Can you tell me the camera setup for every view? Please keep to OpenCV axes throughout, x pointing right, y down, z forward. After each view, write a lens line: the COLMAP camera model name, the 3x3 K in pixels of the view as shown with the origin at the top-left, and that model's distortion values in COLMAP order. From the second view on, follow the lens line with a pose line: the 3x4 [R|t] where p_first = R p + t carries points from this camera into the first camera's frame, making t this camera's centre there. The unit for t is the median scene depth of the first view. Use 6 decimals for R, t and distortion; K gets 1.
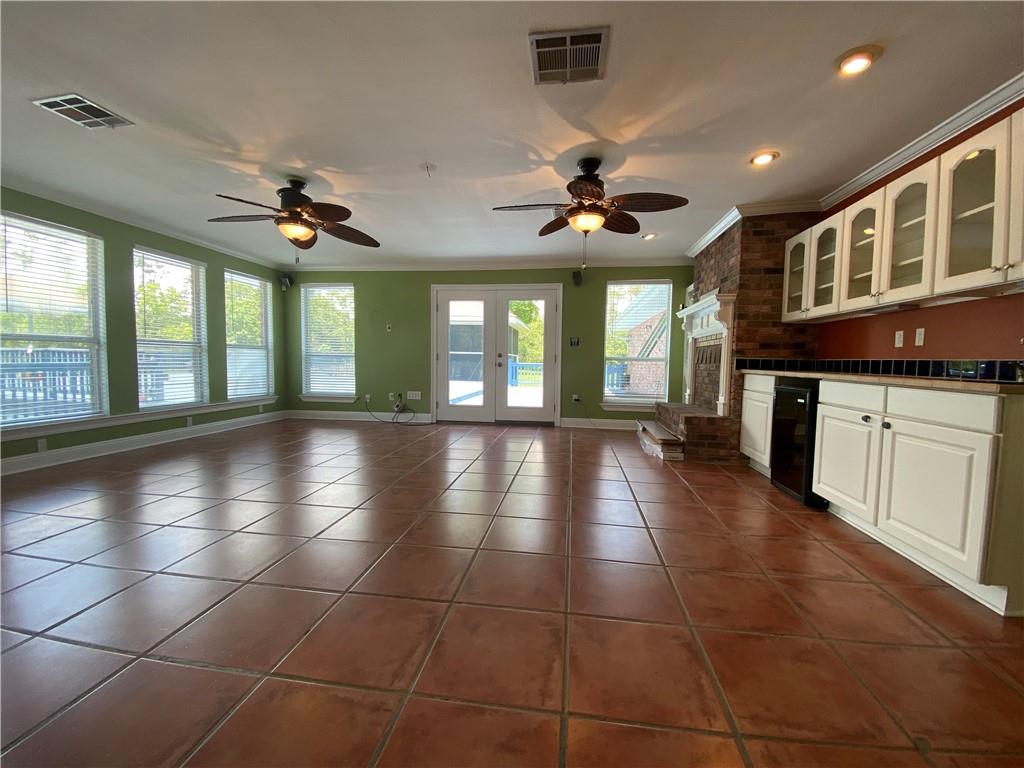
lens RADIAL K [[412.4, 0, 515.3], [0, 412.4, 386.6], [0, 0, 1]] dist [0.011584, -0.018083]
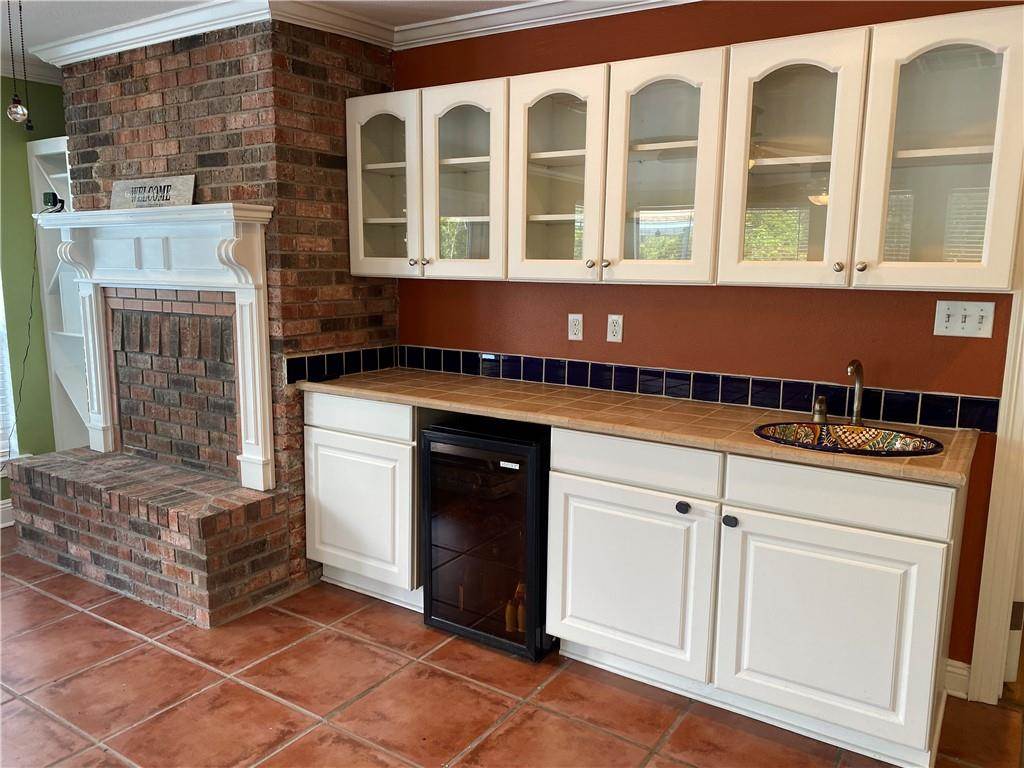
lens RADIAL K [[778.0, 0, 507.9], [0, 778.0, 391.1], [0, 0, 1]] dist [0.011031, -0.000695]
pose [[0.427025, -0.157984, 0.890332, -0.103783], [0.051733, 0.987275, 0.150373, -0.149072], [-0.902759, -0.018153, 0.429764, 0.446972]]
